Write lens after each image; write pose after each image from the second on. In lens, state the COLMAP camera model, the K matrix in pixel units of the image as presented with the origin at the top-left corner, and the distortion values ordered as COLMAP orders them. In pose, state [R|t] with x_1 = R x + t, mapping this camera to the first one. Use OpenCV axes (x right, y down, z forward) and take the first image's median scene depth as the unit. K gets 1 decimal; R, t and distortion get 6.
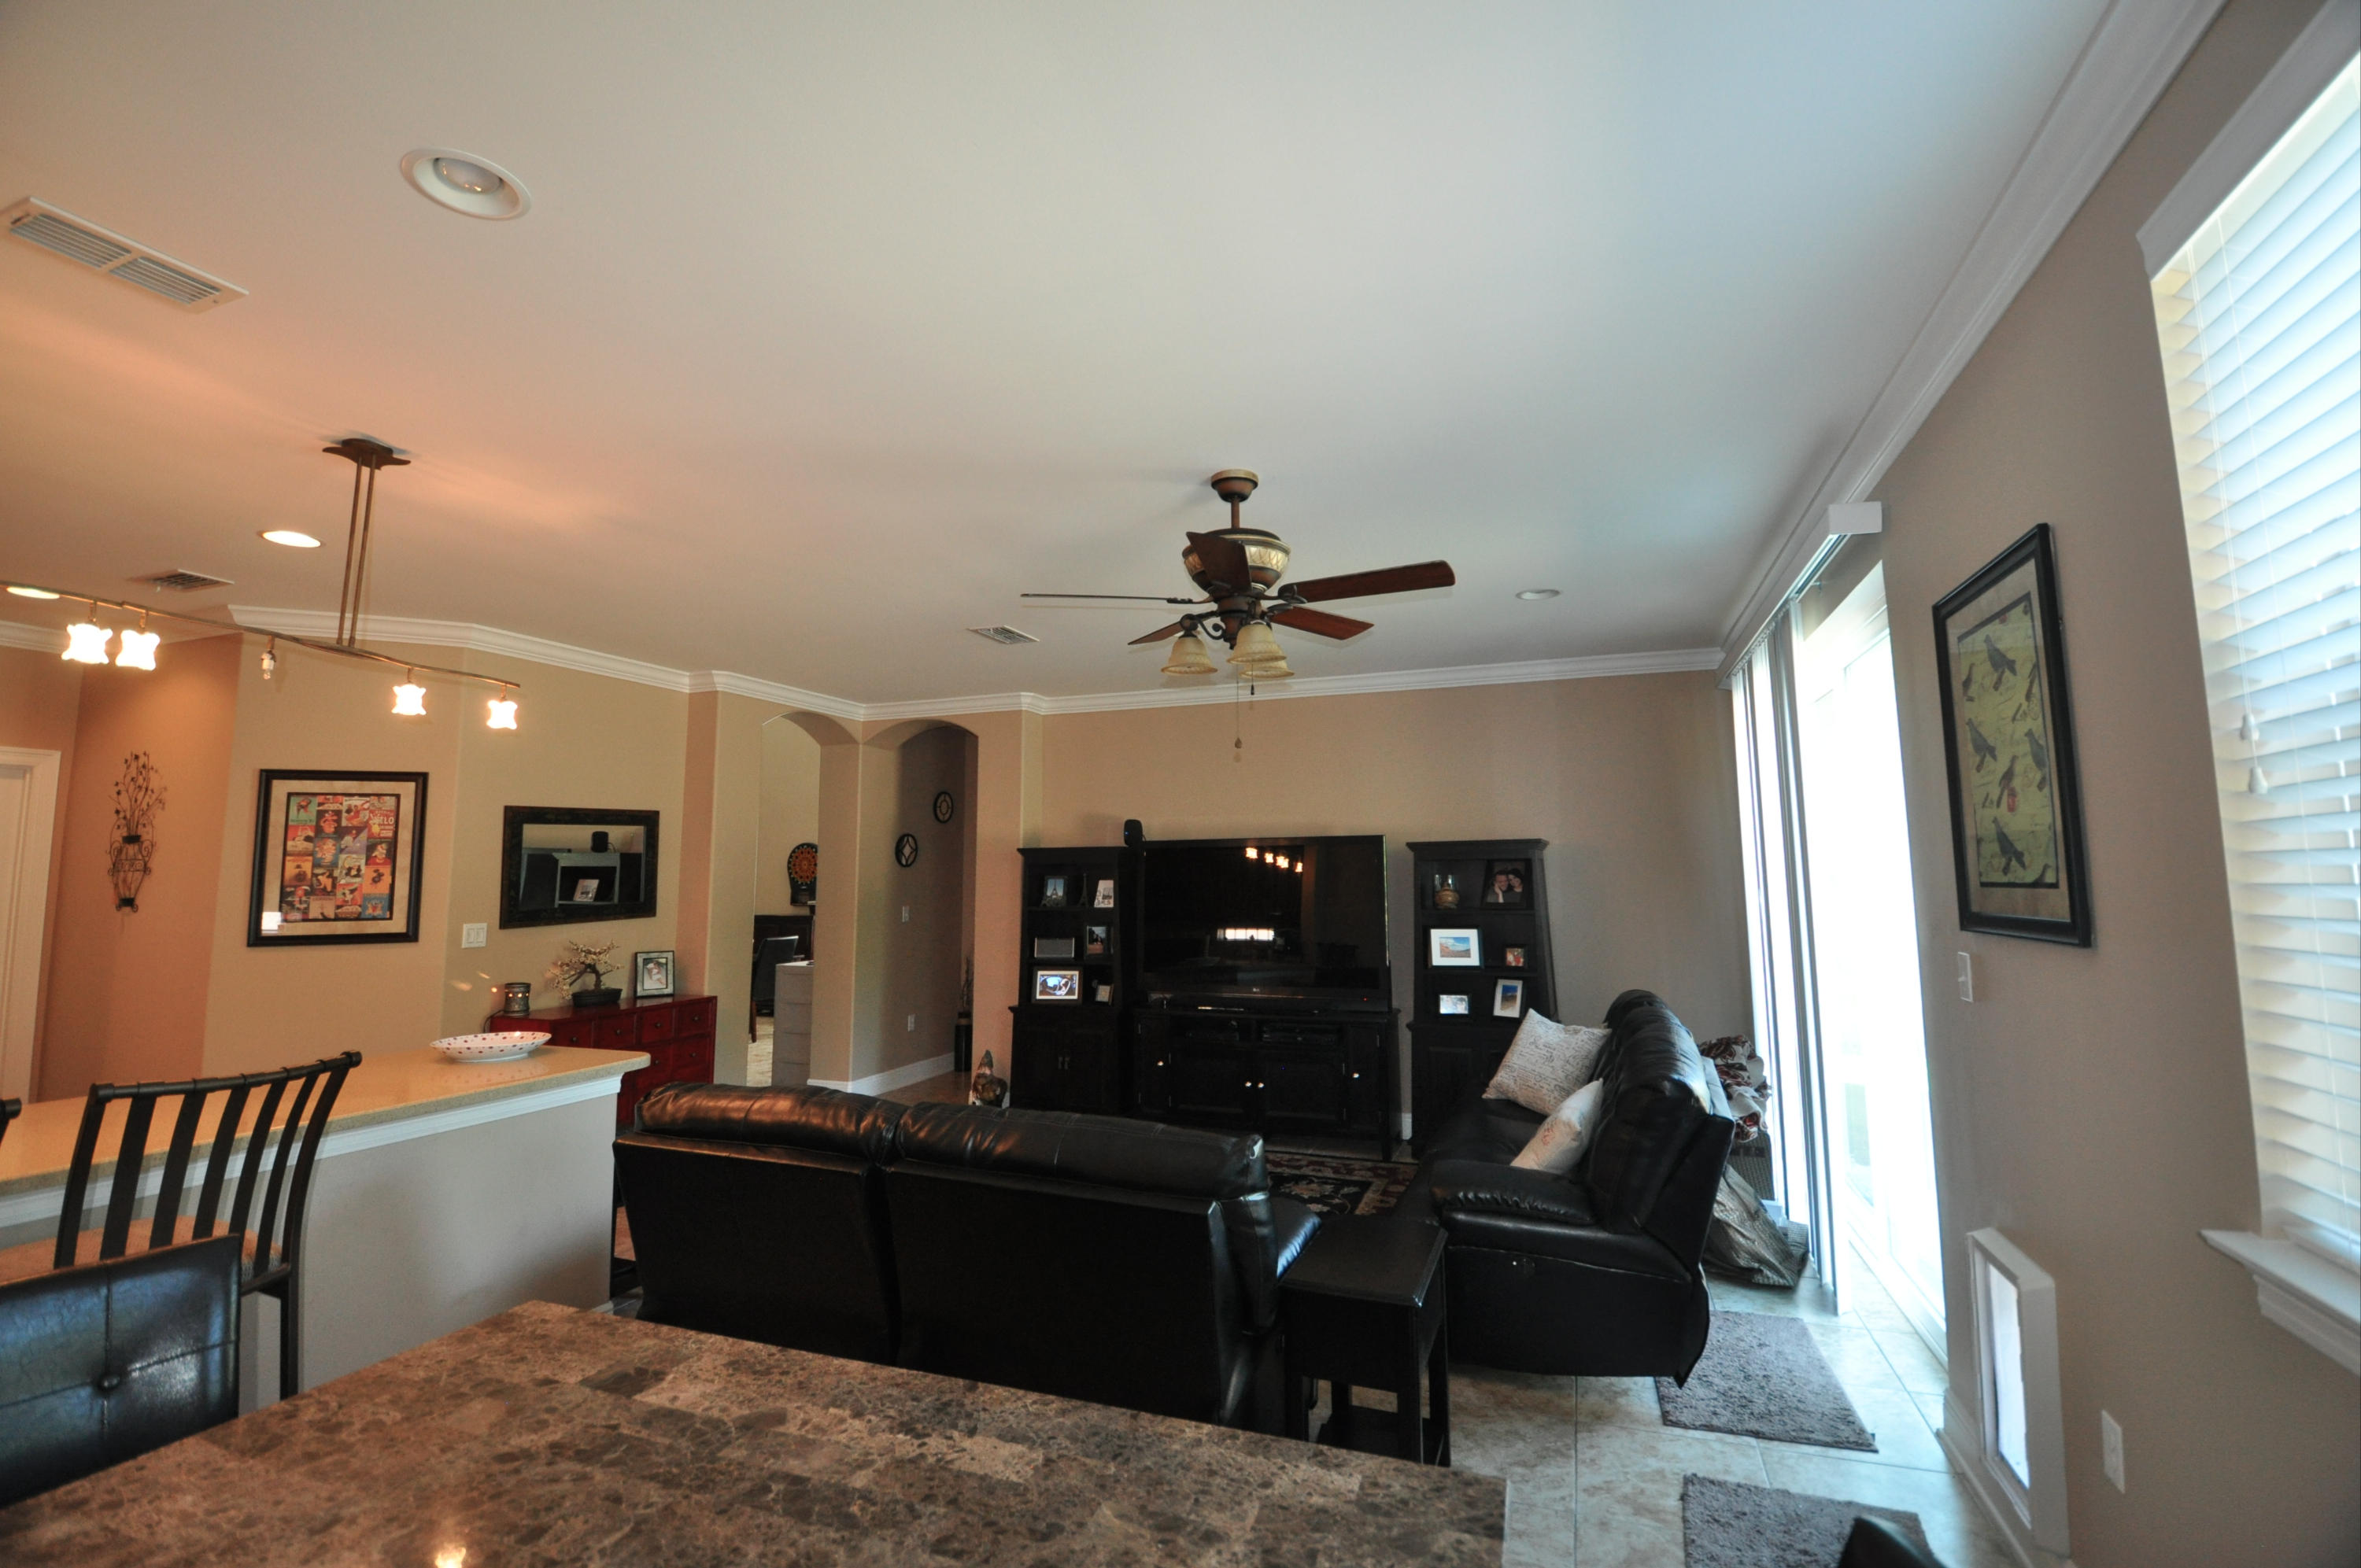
lens RADIAL K [[1043.4, 0, 1184.6], [0, 1043.4, 768.5], [0, 0, 1]] dist [-0.021815, -0.000728]
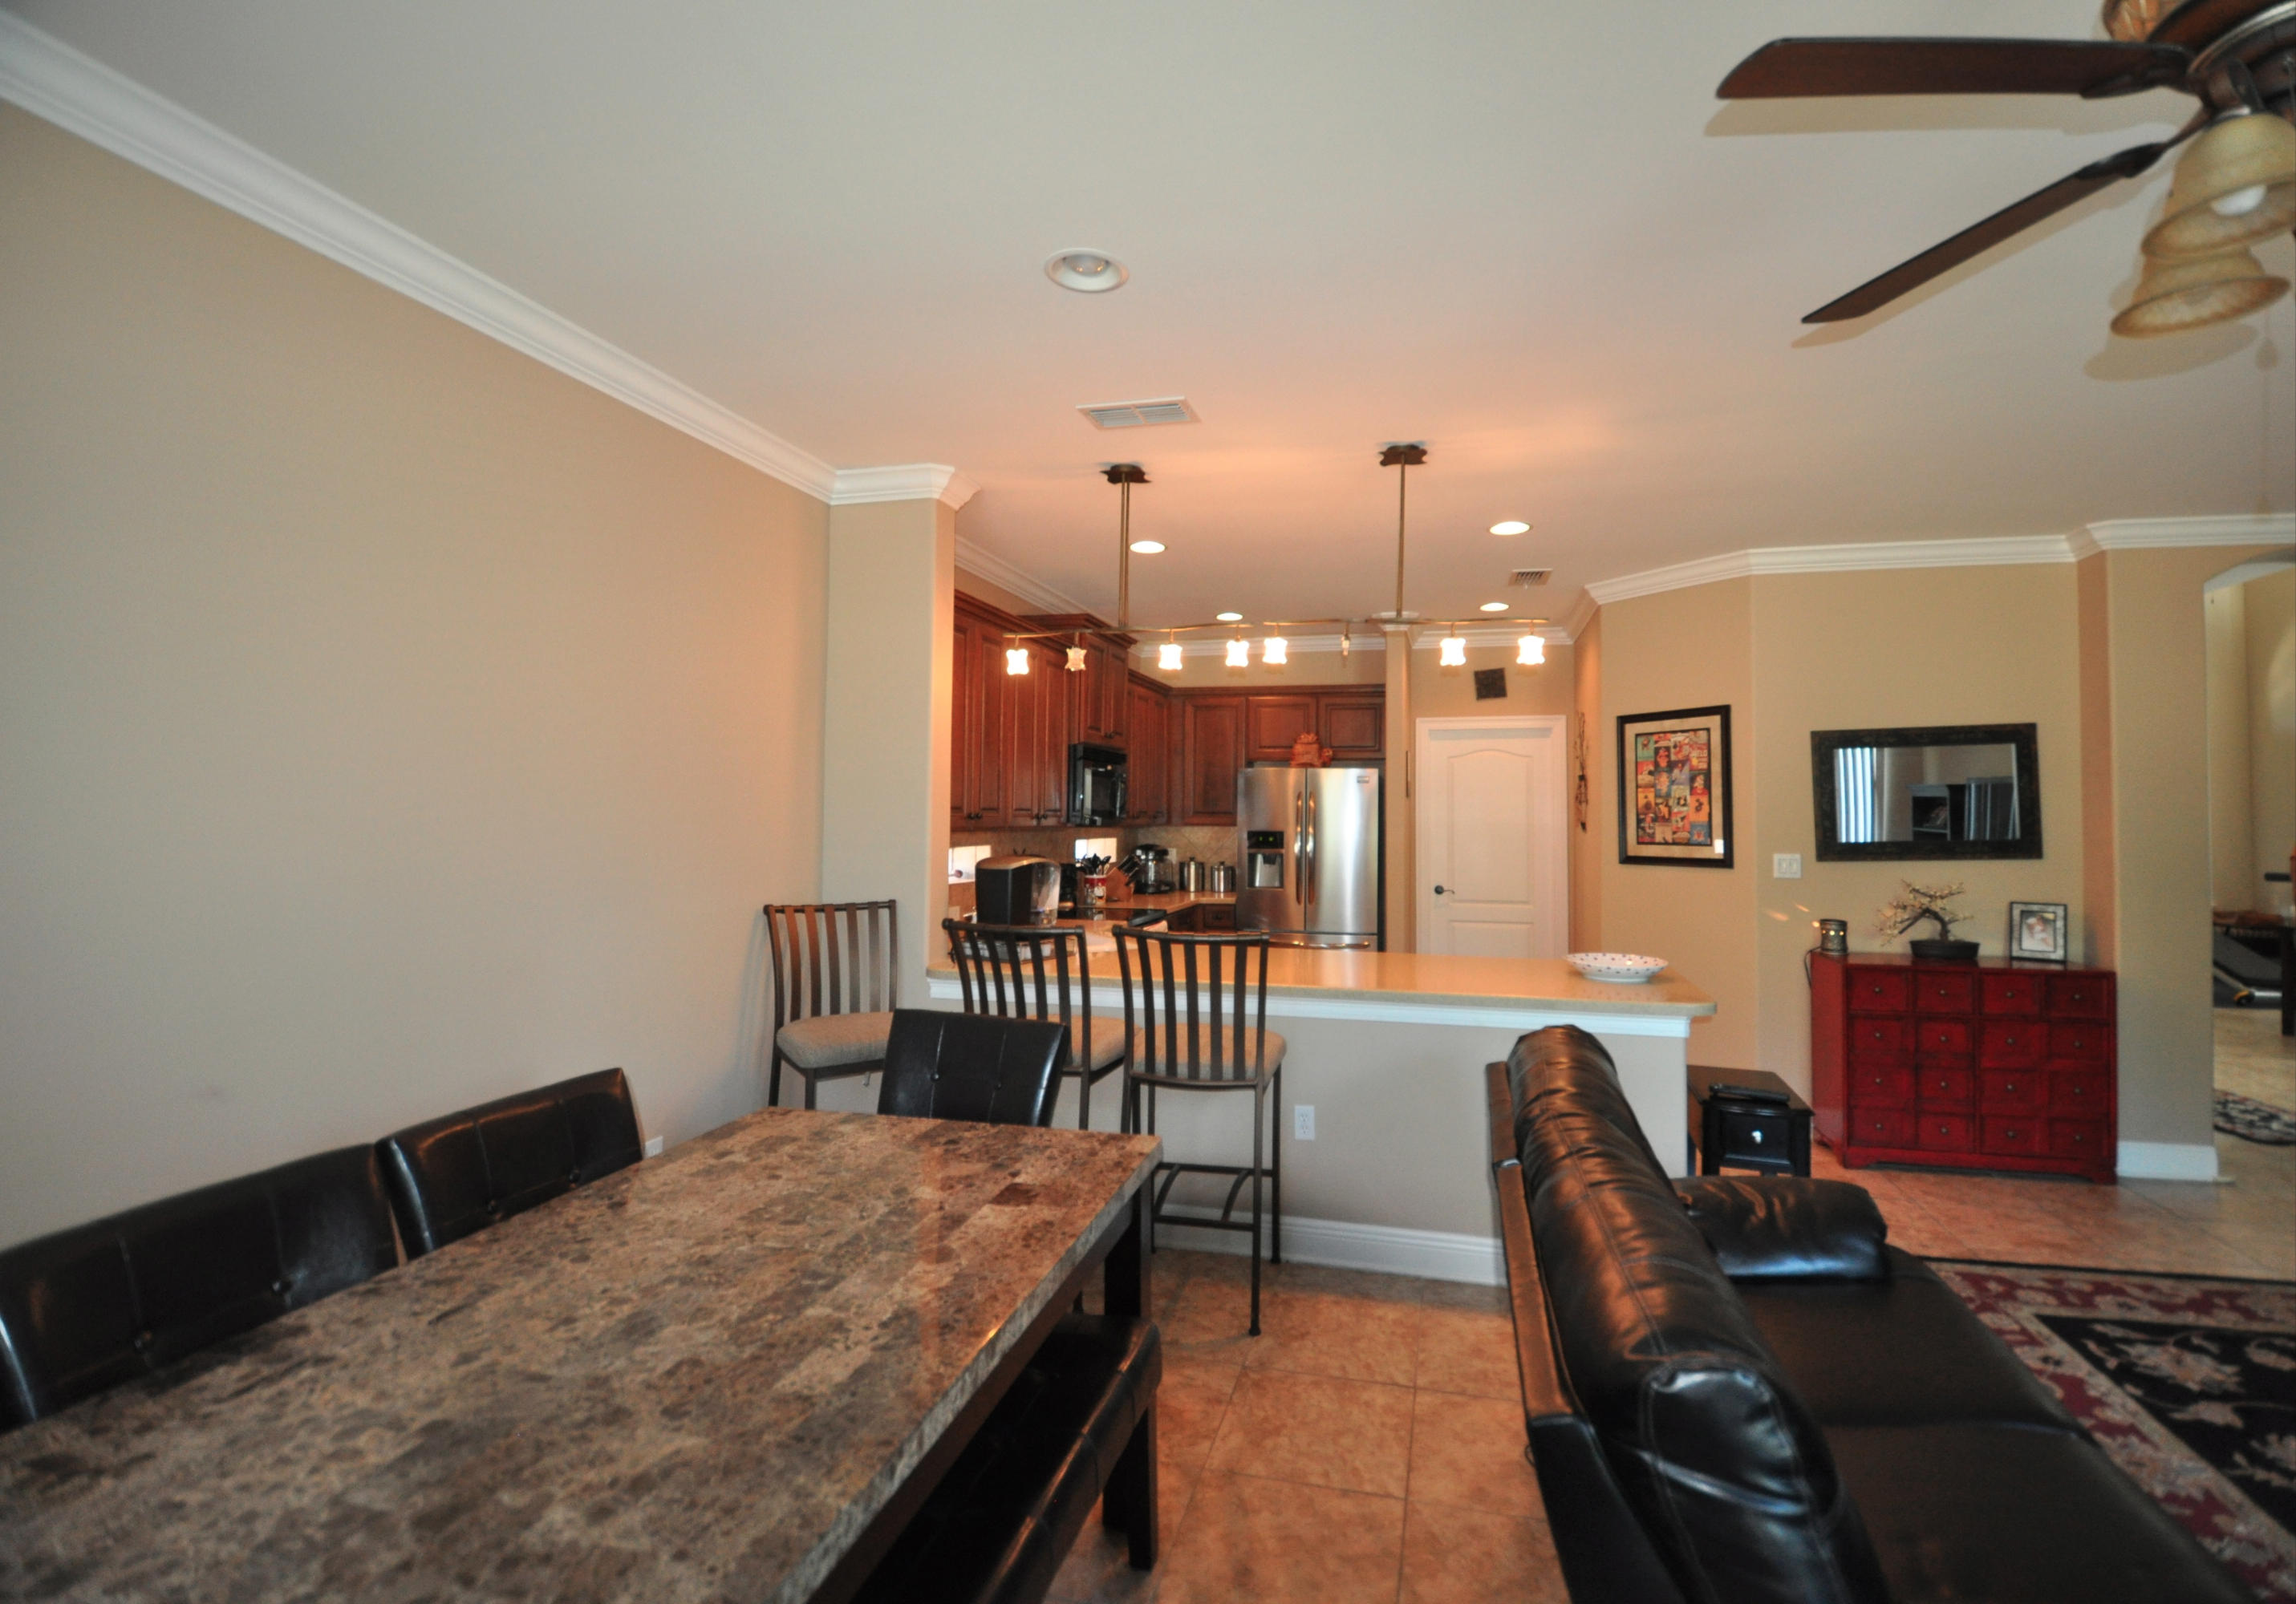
lens RADIAL K [[1056.7, 0, 1207.6], [0, 1056.7, 759.9], [0, 0, 1]] dist [0.001464, -0.000179]
pose [[0.124293, -0.041444, -0.991380, 0.250660], [0.094785, 0.995054, -0.029714, 0.041928], [0.987708, -0.090275, 0.127607, 0.359047]]
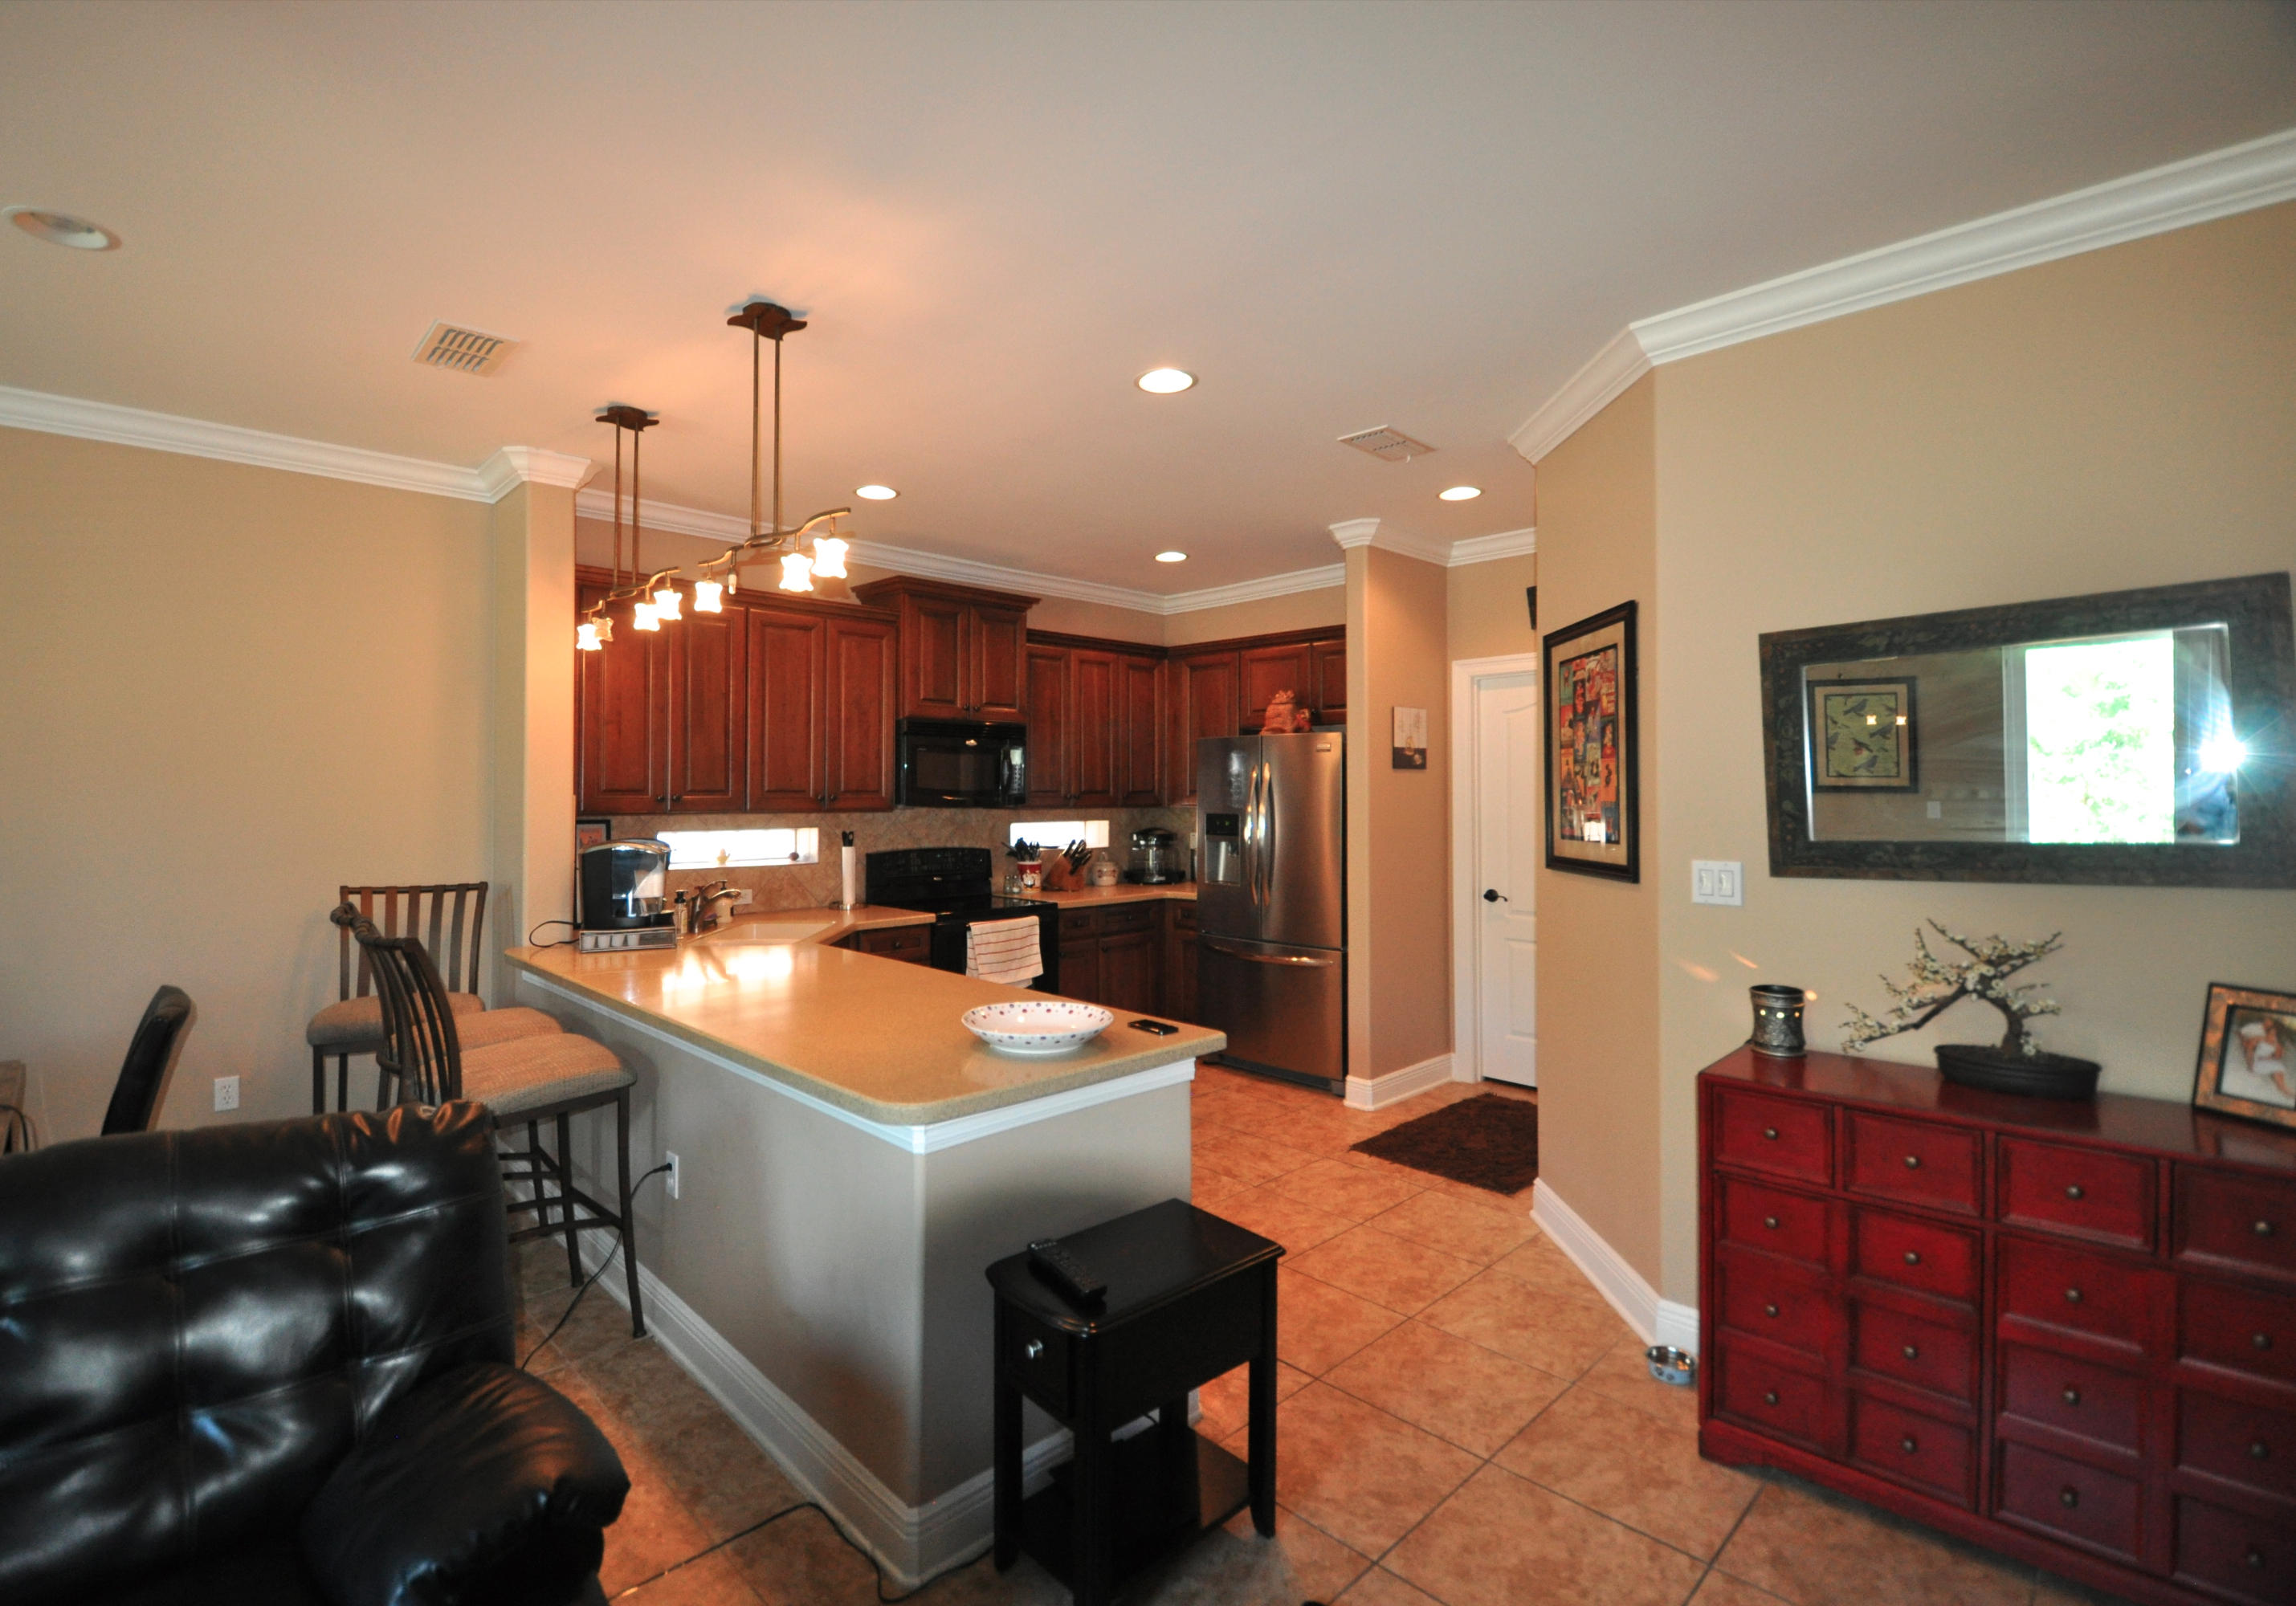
lens RADIAL K [[1059.5, 0, 1090.1], [0, 1059.5, 763.8], [0, 0, 1]] dist [-0.008670, -0.000588]
pose [[-0.439757, -0.011095, -0.898048, -0.051241], [0.100112, 0.993087, -0.061292, 0.106613], [0.892520, -0.116859, -0.435606, 1.006764]]
